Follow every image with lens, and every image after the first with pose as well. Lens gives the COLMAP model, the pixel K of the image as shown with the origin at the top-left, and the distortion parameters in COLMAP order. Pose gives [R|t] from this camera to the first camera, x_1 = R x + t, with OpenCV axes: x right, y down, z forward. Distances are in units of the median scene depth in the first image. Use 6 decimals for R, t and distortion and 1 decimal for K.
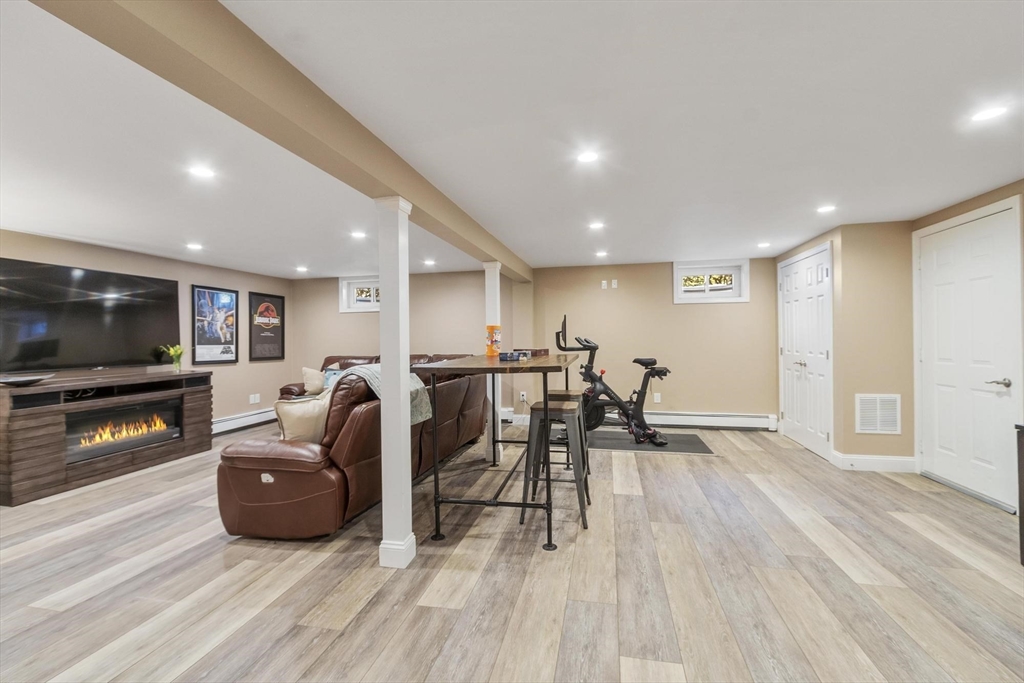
lens RADIAL K [[443.6, 0, 507.6], [0, 443.6, 340.3], [0, 0, 1]] dist [-0.000955, -0.000657]
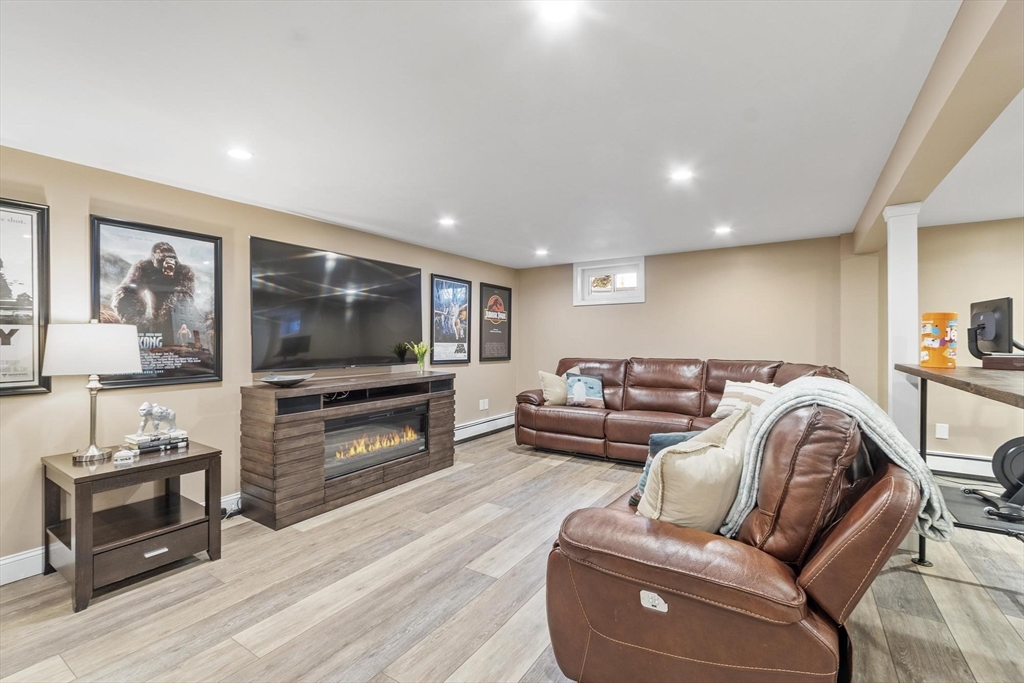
lens RADIAL K [[443.6, 0, 507.6], [0, 443.6, 340.3], [0, 0, 1]] dist [-0.000955, -0.000657]
pose [[0.936308, 0.011143, -0.351002, -0.276764], [-0.011862, 0.999930, 0.000103, 0.005485], [0.350979, 0.004067, 0.936375, 0.242473]]
